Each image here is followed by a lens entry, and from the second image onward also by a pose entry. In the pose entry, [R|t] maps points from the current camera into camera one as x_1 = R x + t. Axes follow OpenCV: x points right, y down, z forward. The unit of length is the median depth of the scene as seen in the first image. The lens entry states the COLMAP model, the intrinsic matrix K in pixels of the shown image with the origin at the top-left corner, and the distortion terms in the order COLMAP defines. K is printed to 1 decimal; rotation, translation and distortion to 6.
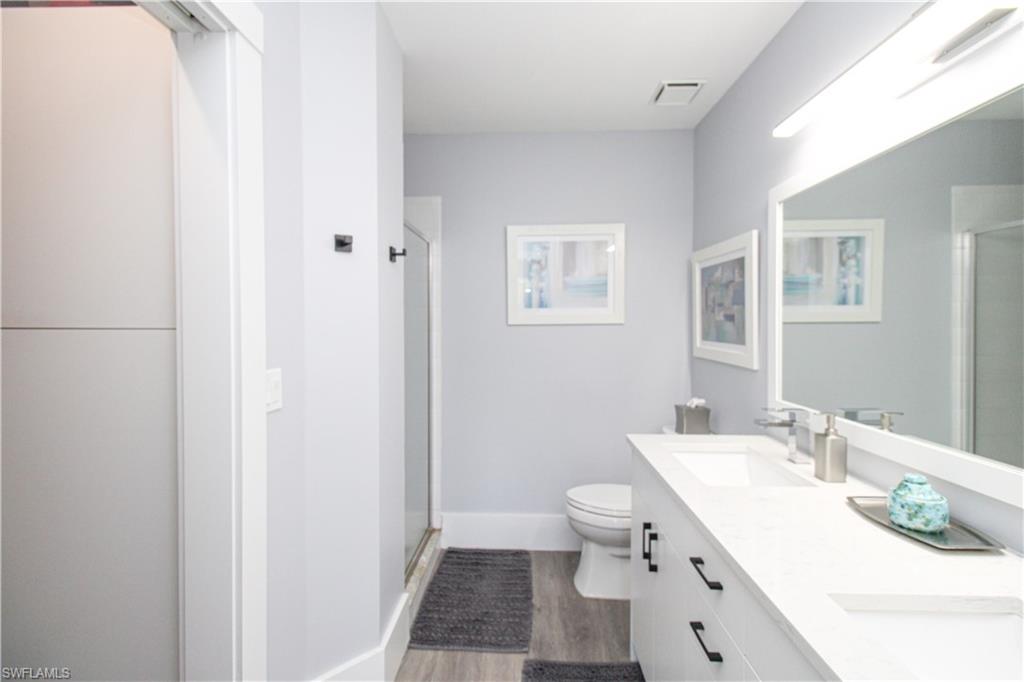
lens RADIAL K [[478.2, 0, 510.9], [0, 478.2, 328.9], [0, 0, 1]] dist [0.000331, -0.000456]
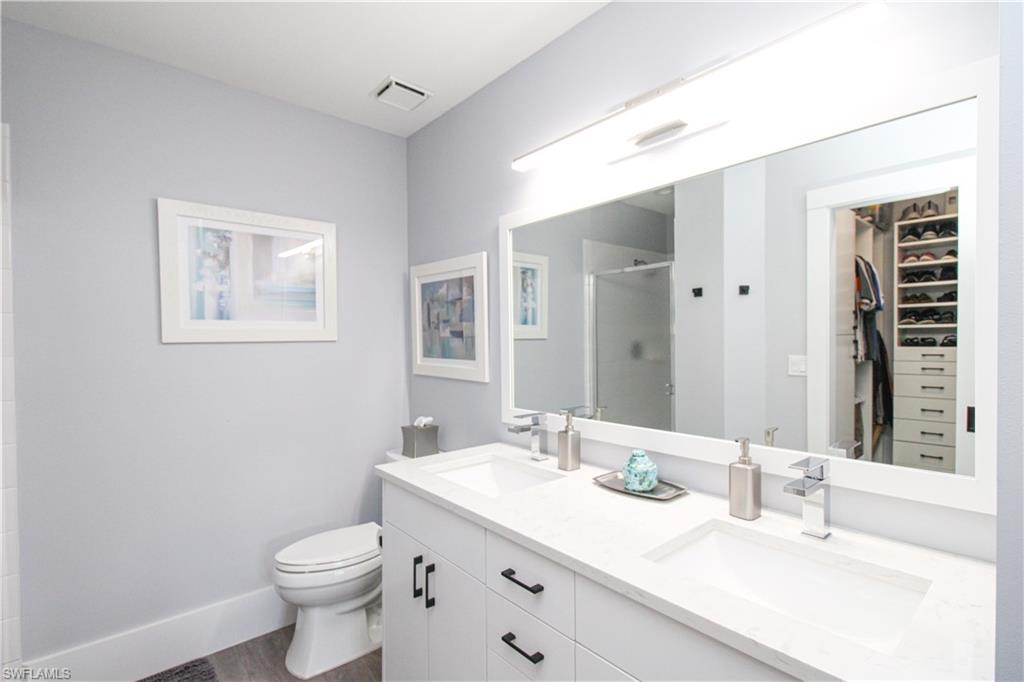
lens RADIAL K [[482.9, 0, 595.1], [0, 482.9, 346.2], [0, 0, 1]] dist [0.002067, 0.000025]
pose [[0.676967, -0.011910, 0.735917, -0.104577], [0.014655, 0.999889, 0.002701, 0.004148], [-0.735867, 0.008956, 0.677067, 0.080283]]
